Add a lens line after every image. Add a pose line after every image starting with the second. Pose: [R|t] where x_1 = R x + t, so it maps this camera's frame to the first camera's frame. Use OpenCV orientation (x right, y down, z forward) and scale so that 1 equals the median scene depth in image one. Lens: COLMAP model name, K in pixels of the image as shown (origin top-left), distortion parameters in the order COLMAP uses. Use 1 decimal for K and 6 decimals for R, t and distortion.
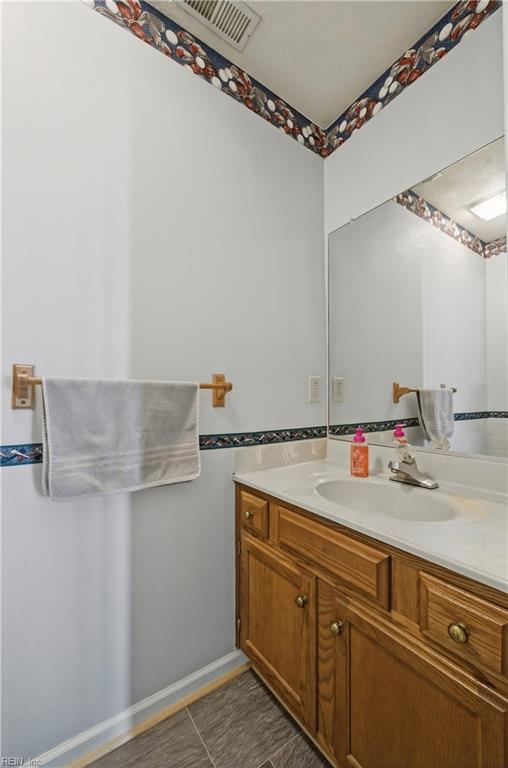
lens RADIAL K [[305.7, 0, 253.1], [0, 305.7, 394.4], [0, 0, 1]] dist [-0.001416, 0.000553]
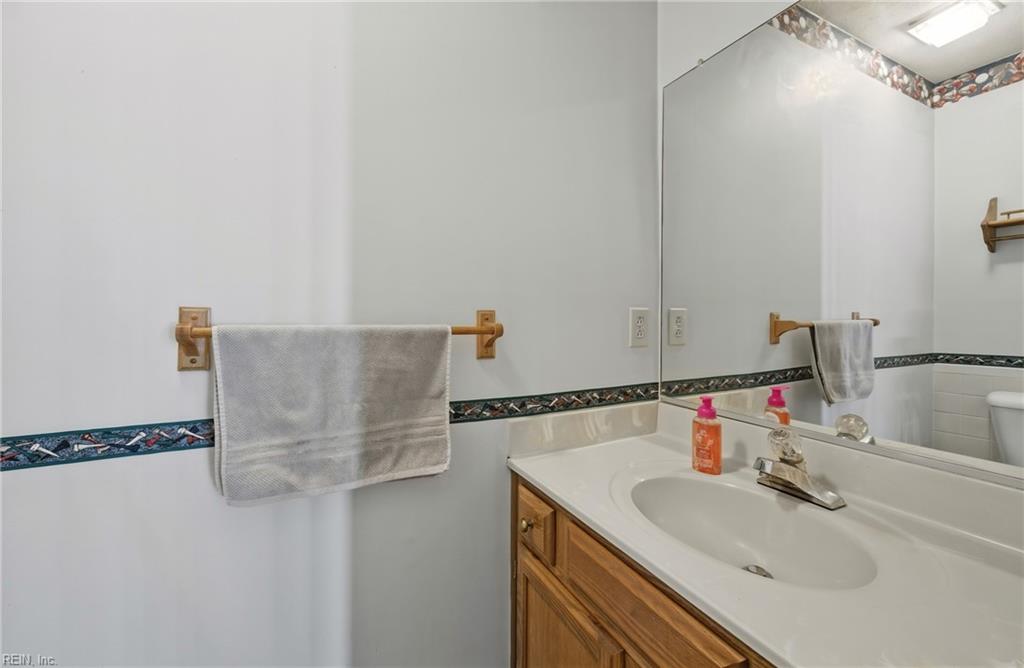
lens RADIAL K [[405.5, 0, 512.1], [0, 405.5, 318.6], [0, 0, 1]] dist [0.000299, -0.000747]
pose [[0.989469, 0.005697, -0.144632, 0.074821], [-0.003743, 0.999898, 0.013782, -0.060491], [0.144696, -0.013095, 0.989389, 0.126977]]
